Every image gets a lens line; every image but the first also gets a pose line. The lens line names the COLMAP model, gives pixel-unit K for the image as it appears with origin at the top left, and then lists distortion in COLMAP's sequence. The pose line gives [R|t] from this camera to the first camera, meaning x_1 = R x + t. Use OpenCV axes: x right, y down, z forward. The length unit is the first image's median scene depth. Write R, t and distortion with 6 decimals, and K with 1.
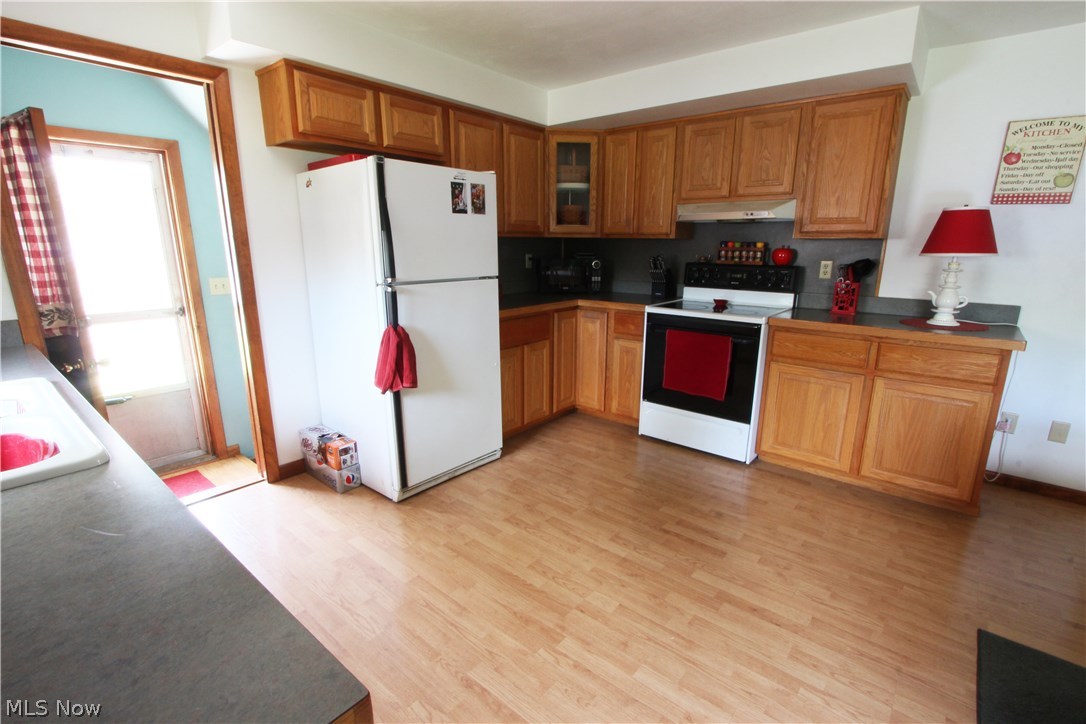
lens RADIAL K [[498.4, 0, 550.2], [0, 498.4, 370.9], [0, 0, 1]] dist [-0.020520, 0.004408]
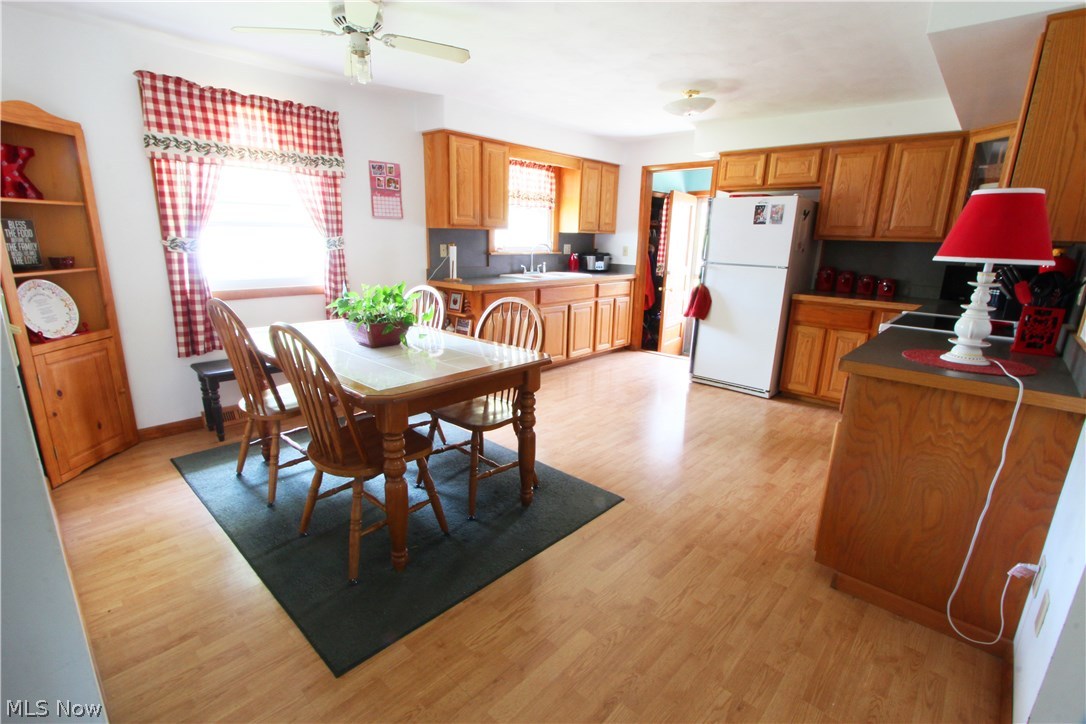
lens RADIAL K [[498.4, 0, 542.0], [0, 498.4, 363.9], [0, 0, 1]] dist [-0.020520, 0.004408]
pose [[-0.052631, 0.239416, -0.969490, 1.524810], [-0.272894, 0.930434, 0.244586, -0.098351], [0.960603, 0.277441, 0.016365, 0.429600]]
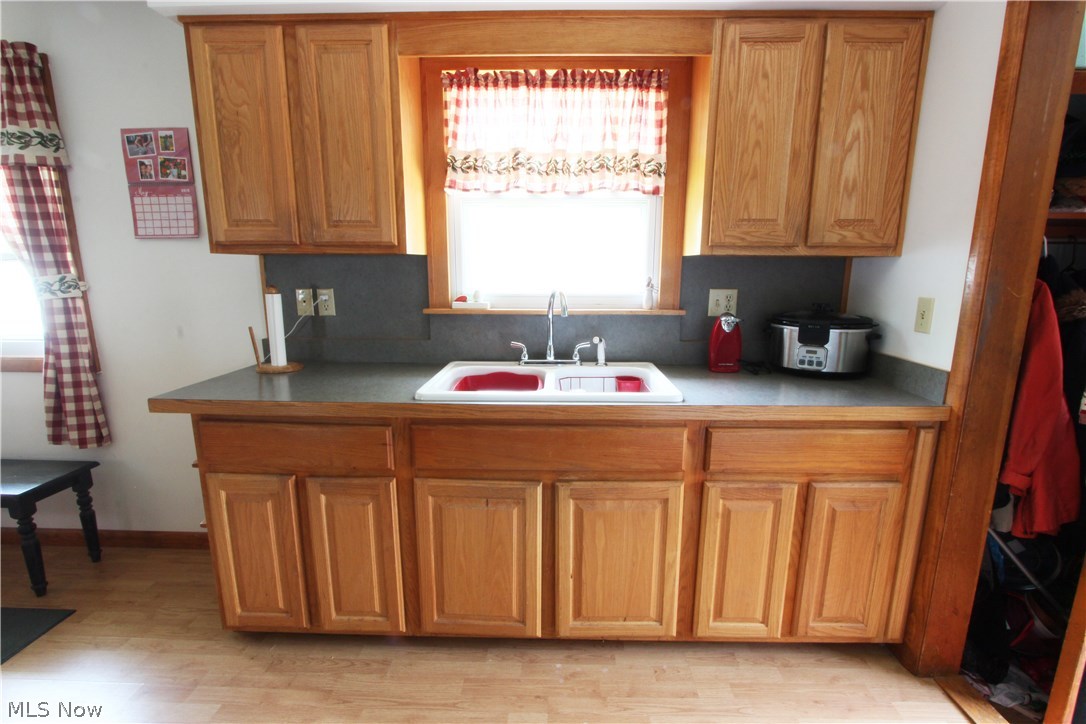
lens RADIAL K [[498.4, 0, 546.0], [0, 498.4, 368.2], [0, 0, 1]] dist [-0.020520, 0.004408]
pose [[-0.783737, 0.117155, -0.609944, -0.082912], [-0.165120, 0.907406, 0.386458, -0.230680], [0.598742, 0.403595, -0.691823, 0.867404]]
